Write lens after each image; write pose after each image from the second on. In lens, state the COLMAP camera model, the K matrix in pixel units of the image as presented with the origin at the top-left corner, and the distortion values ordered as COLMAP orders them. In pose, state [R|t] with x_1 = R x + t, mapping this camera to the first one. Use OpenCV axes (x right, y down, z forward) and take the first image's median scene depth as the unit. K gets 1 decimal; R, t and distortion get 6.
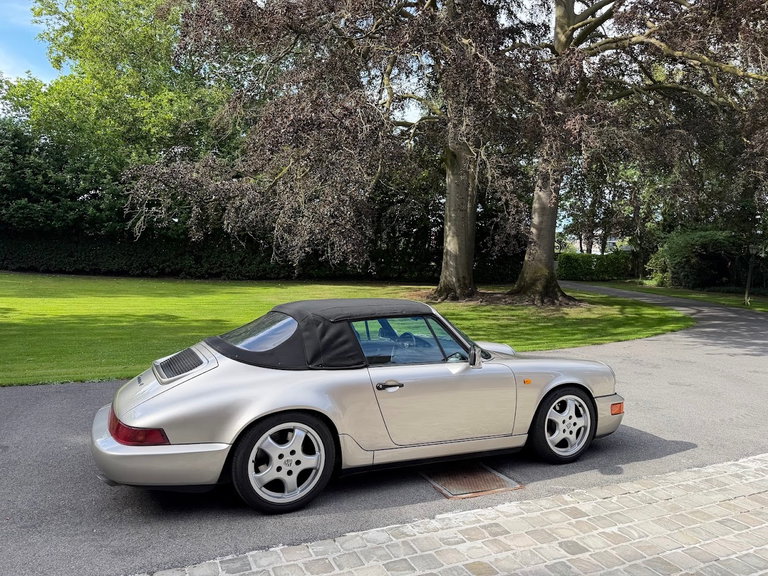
lens RADIAL K [[549.9, 0, 384.0], [0, 549.9, 288.0], [0, 0, 1]] dist [0.016637, -0.024731]
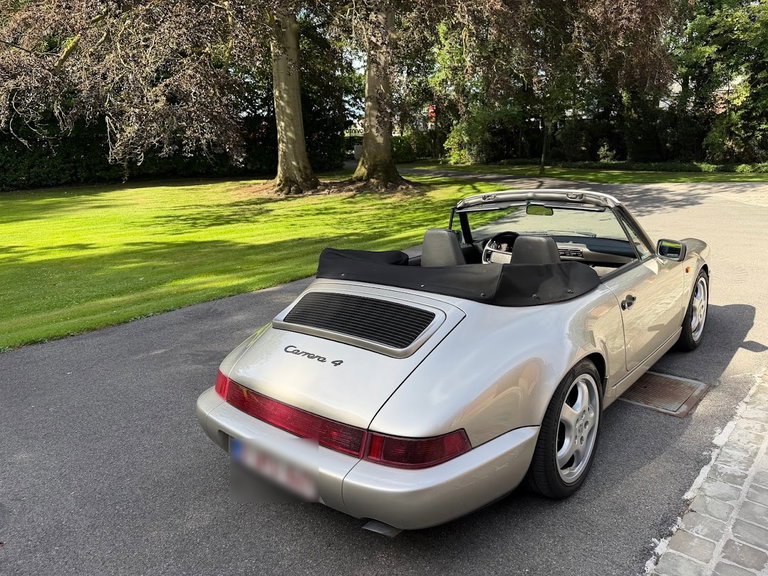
lens RADIAL K [[552.7, 0, 384.7], [0, 552.7, 289.7], [0, 0, 1]] dist [0.008999, -0.018210]
pose [[0.919618, -0.152238, 0.362113, -0.594109], [0.077366, 0.973984, 0.213002, -0.031994], [-0.385120, -0.167865, 0.907471, 0.430003]]
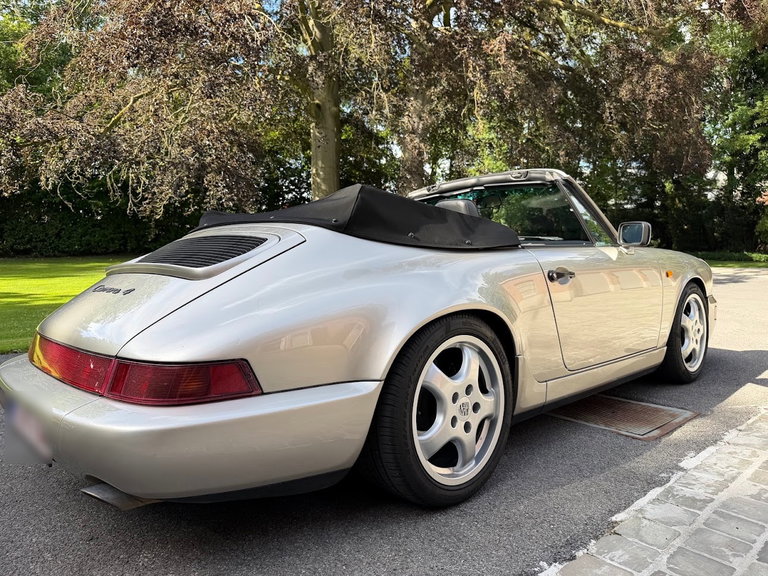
lens RADIAL K [[552.7, 0, 384.7], [0, 552.7, 289.7], [0, 0, 1]] dist [0.008999, -0.018210]
pose [[0.952350, -0.056925, 0.299648, -0.368880], [0.045288, 0.997931, 0.045646, 0.159874], [-0.301627, -0.029900, 0.952957, 0.474166]]
